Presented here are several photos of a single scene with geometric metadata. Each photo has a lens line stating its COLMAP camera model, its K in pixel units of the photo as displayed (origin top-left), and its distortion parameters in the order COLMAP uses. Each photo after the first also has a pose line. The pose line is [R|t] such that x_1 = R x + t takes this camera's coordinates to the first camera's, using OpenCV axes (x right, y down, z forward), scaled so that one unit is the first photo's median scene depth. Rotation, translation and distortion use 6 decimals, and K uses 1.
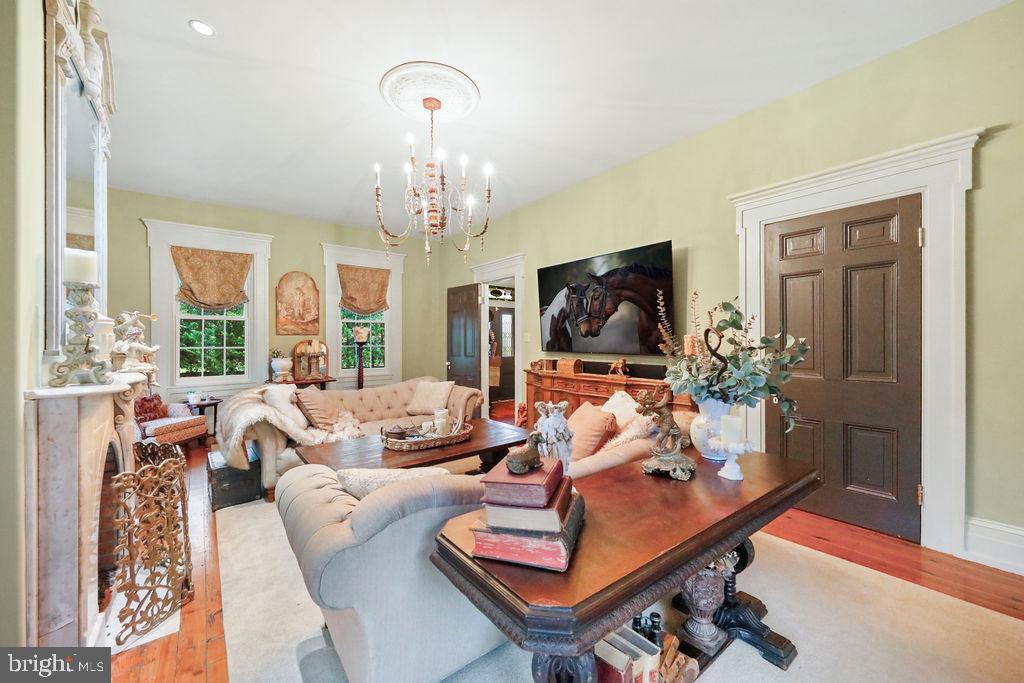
lens RADIAL K [[400.3, 0, 512.0], [0, 400.3, 341.5], [0, 0, 1]] dist [0.000791, 0.000124]
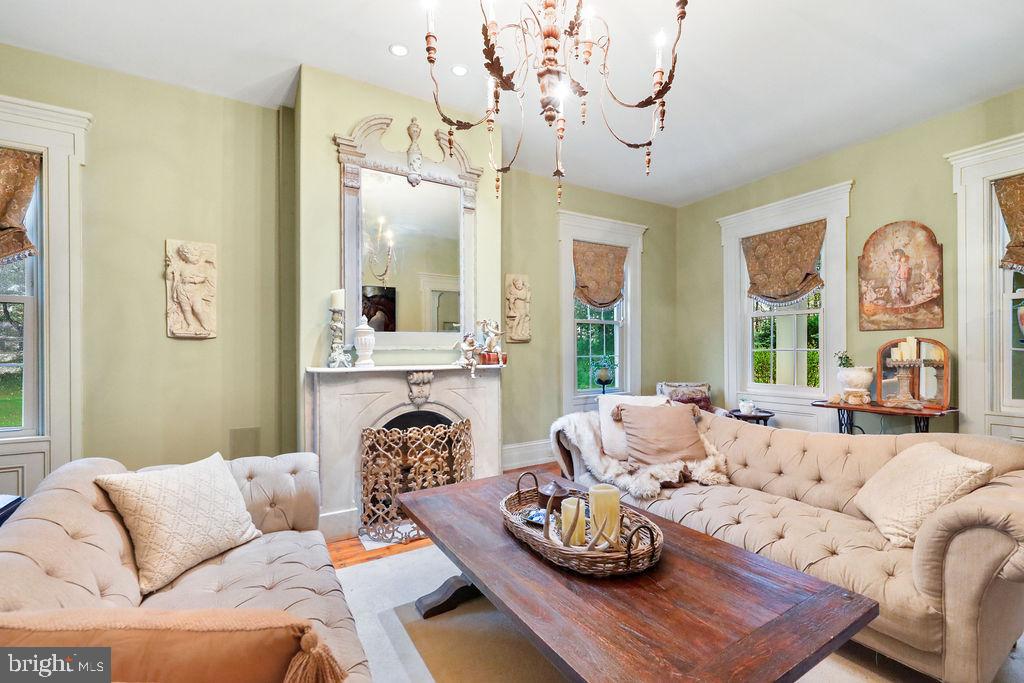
lens RADIAL K [[434.1, 0, 510.8], [0, 434.1, 349.0], [0, 0, 1]] dist [0.000935, -0.000020]
pose [[-0.128969, 0.004472, -0.991639, 0.182737], [0.005844, 0.999976, 0.003749, 0.006850], [0.991631, -0.005311, -0.128992, 0.525892]]
